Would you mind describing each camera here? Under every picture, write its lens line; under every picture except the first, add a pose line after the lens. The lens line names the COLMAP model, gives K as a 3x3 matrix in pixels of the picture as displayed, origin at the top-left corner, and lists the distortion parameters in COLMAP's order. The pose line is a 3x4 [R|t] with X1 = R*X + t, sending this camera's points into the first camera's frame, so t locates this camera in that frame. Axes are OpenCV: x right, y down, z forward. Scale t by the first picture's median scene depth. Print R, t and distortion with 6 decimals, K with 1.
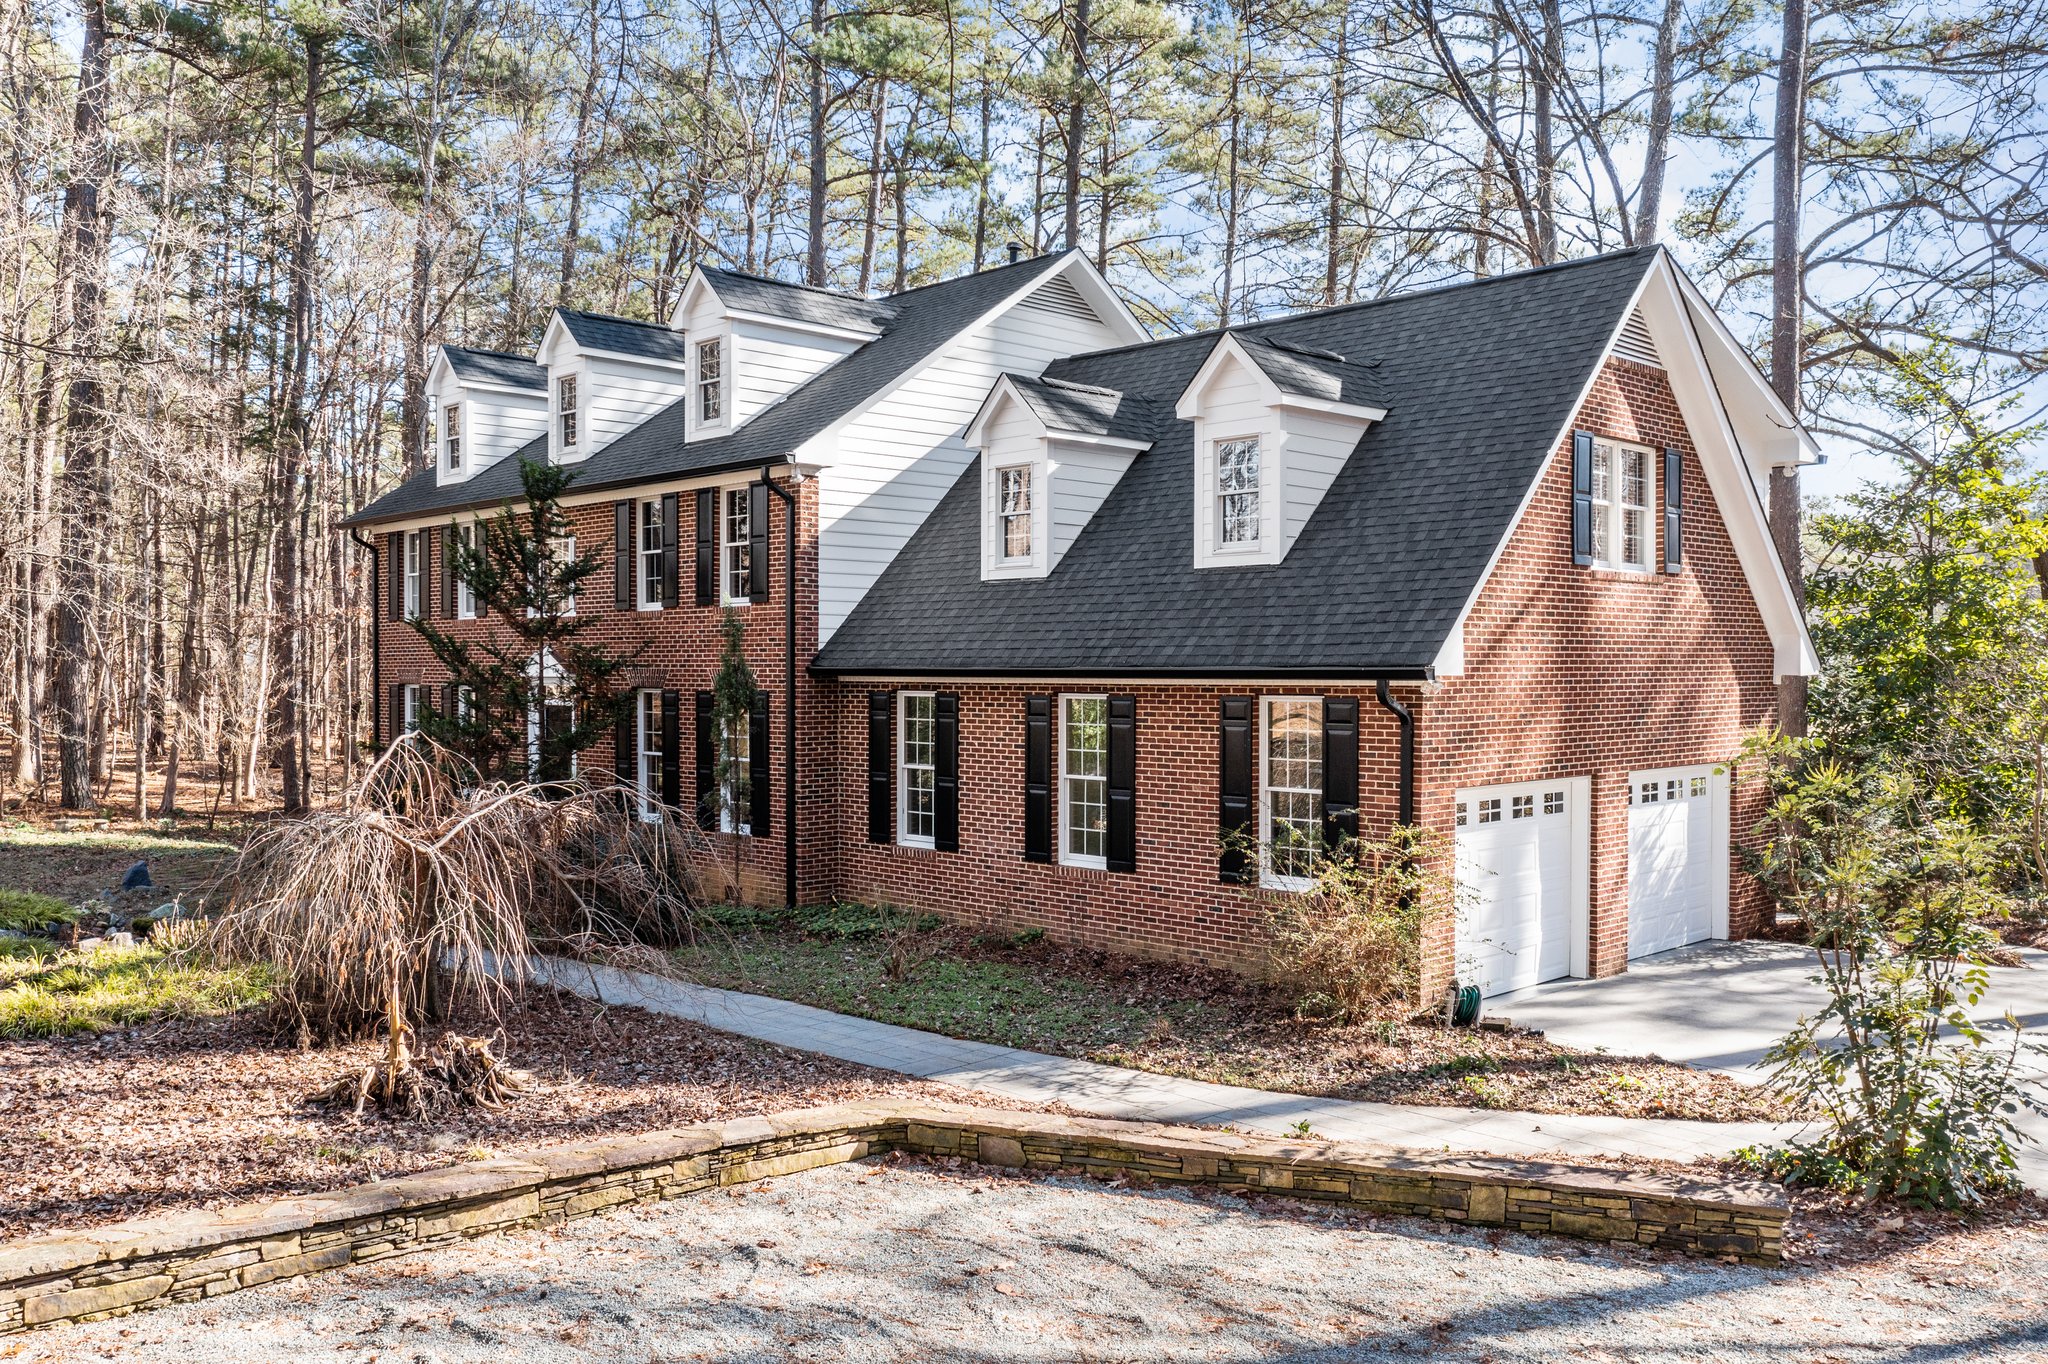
lens RADIAL K [[1647.9, 0, 1024.4], [0, 1647.9, 694.0], [0, 0, 1]] dist [-0.001770, 0.003873]
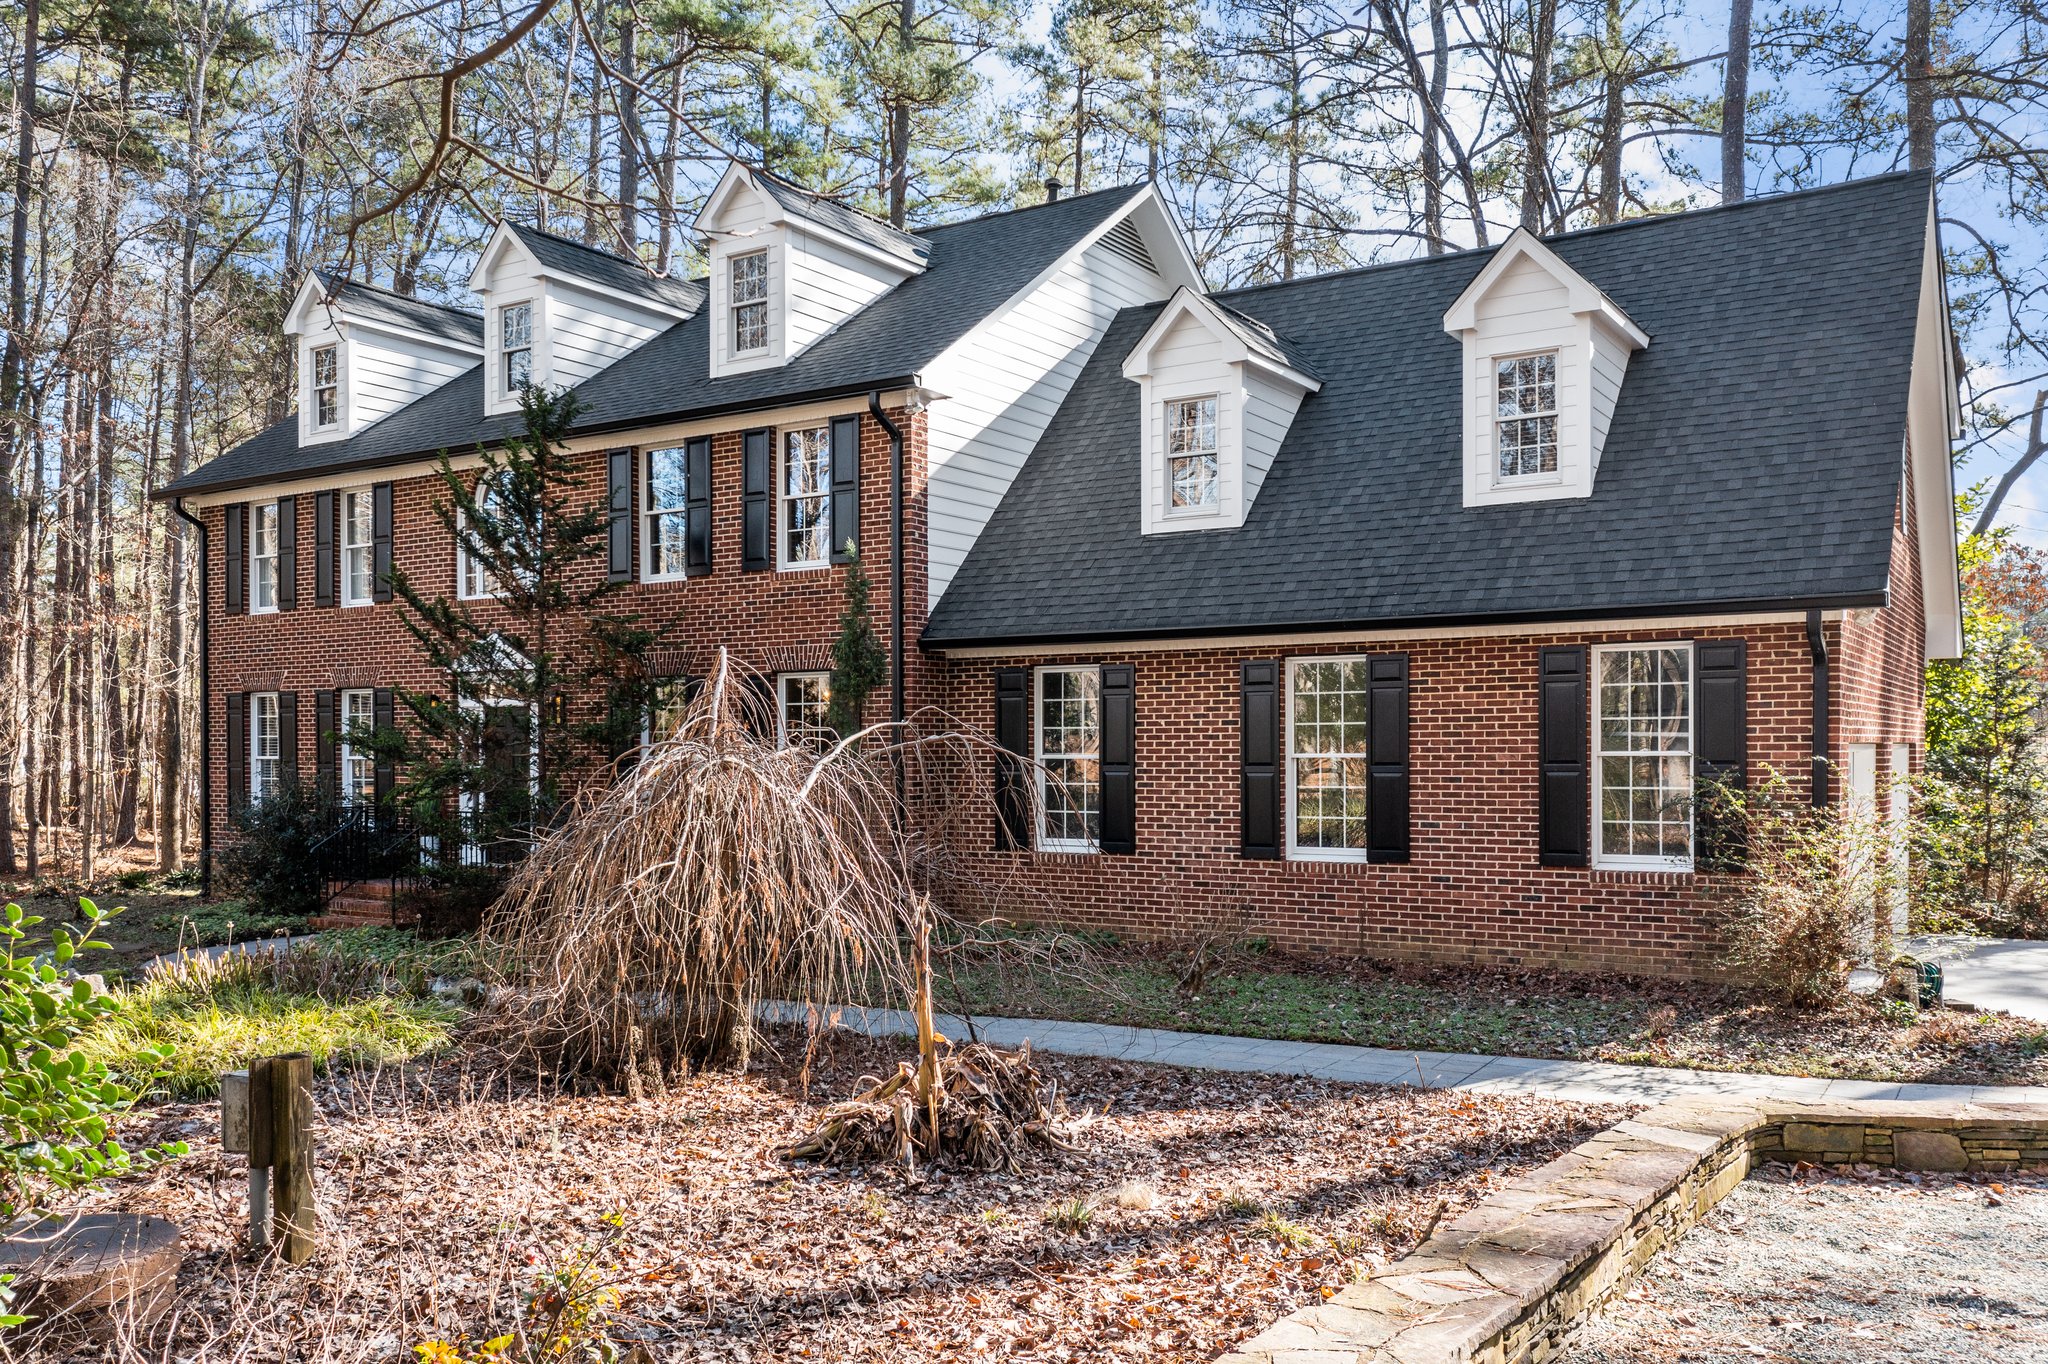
lens RADIAL K [[1647.9, 0, 1030.6], [0, 1647.9, 761.9], [0, 0, 1]] dist [-0.001770, 0.003873]
pose [[0.972762, -0.006184, 0.231724, -0.276795], [0.008609, 0.999918, -0.009458, 0.054747], [-0.231647, 0.011195, 0.972736, 0.191499]]
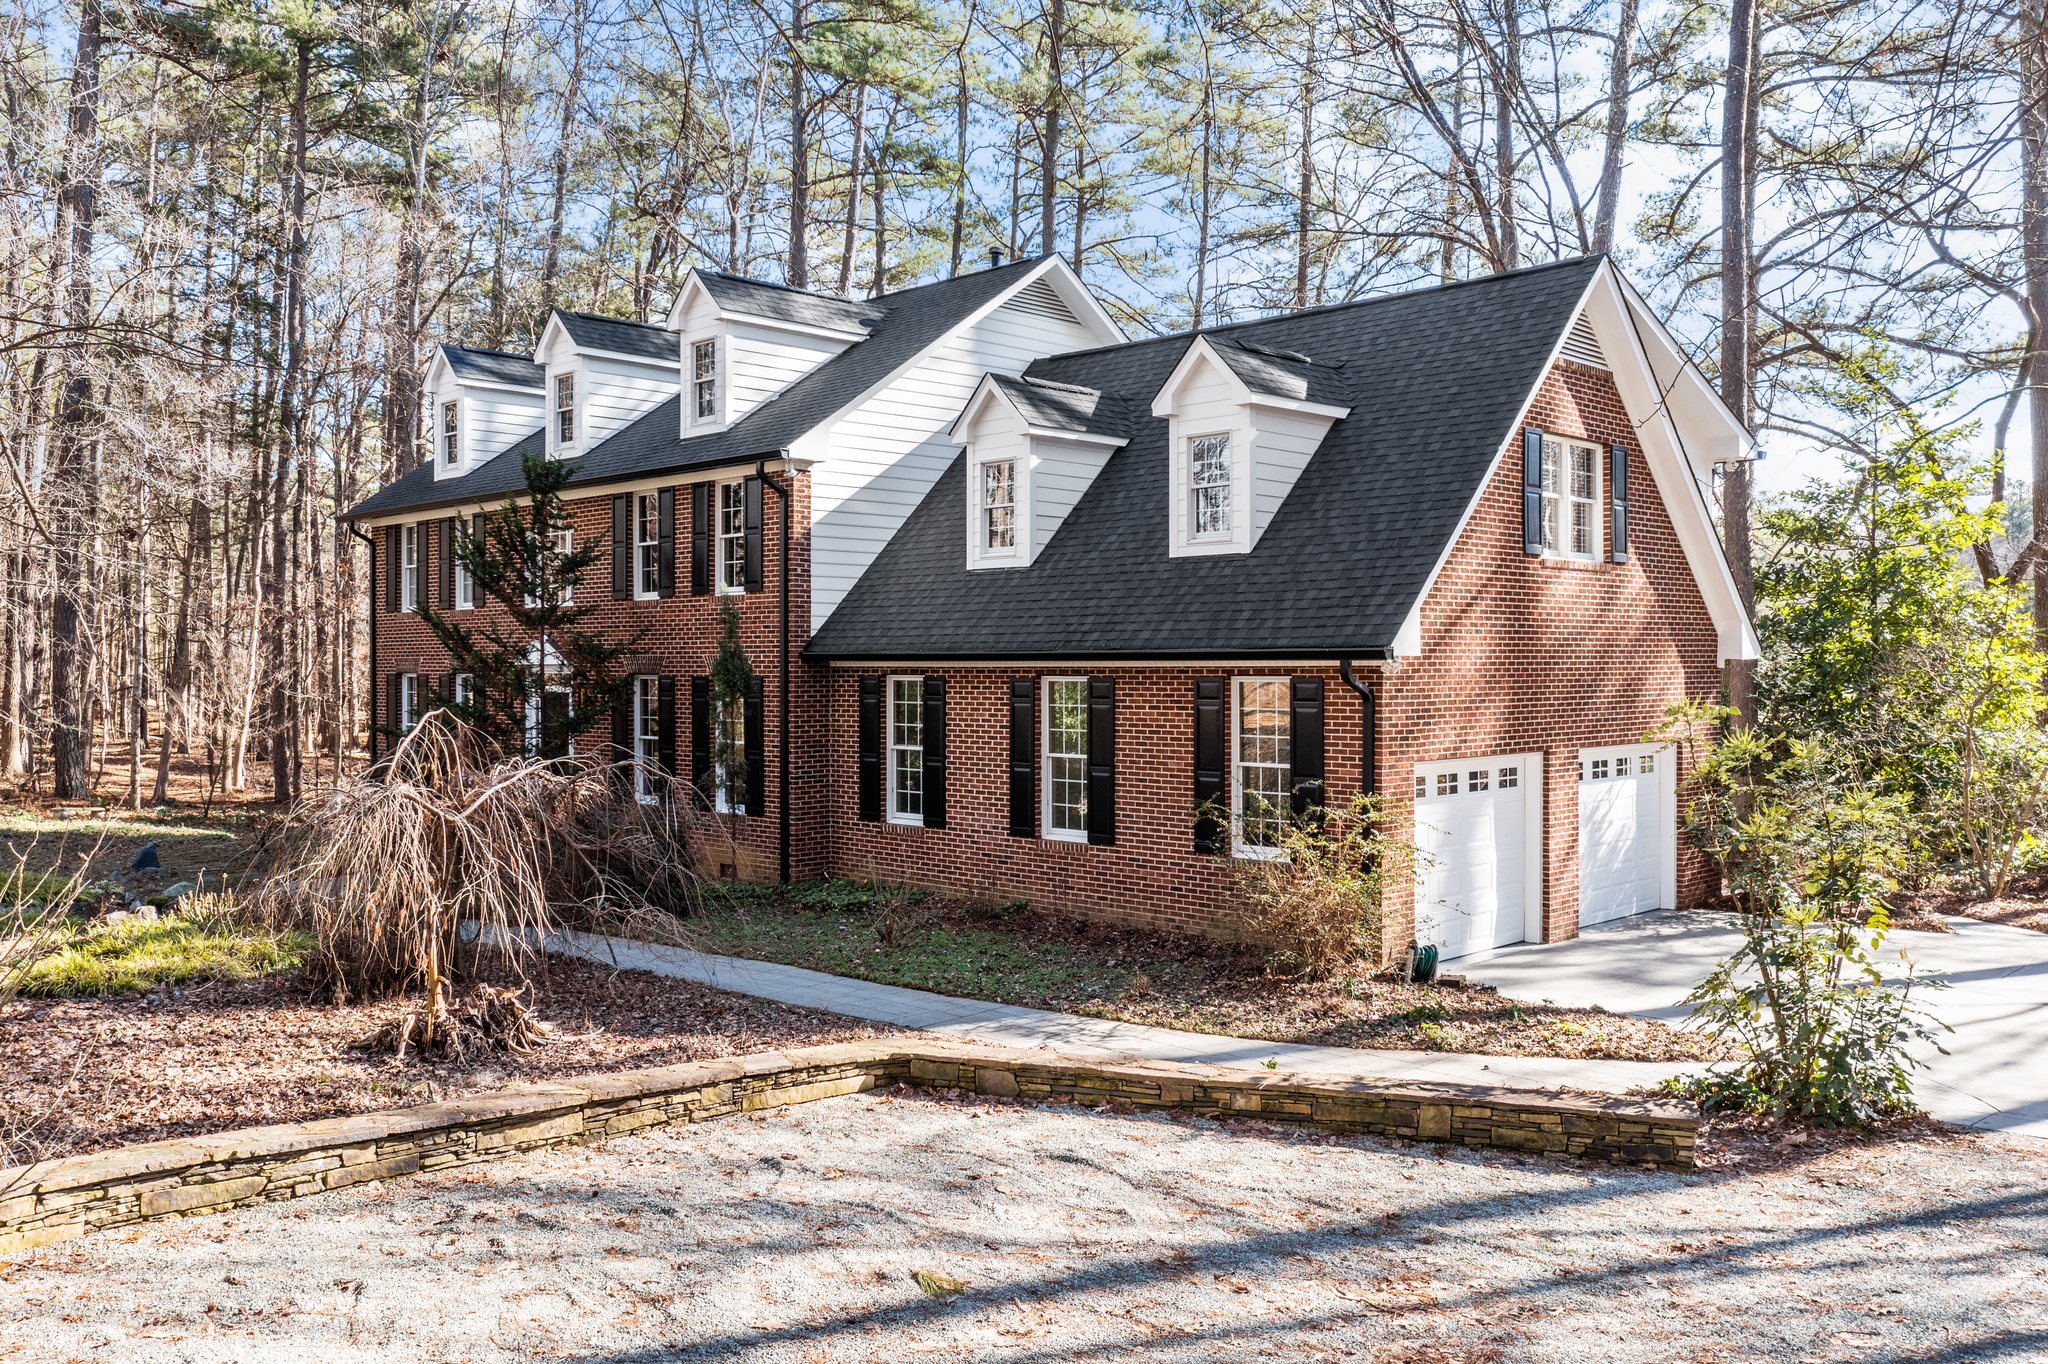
lens RADIAL K [[1647.9, 0, 1033.8], [0, 1647.9, 673.1], [0, 0, 1]] dist [-0.001770, 0.003873]
pose [[0.999778, -0.002271, 0.020938, -0.005640], [0.002489, 0.999943, -0.010392, 0.007865], [-0.020913, 0.010442, 0.999727, -0.050070]]
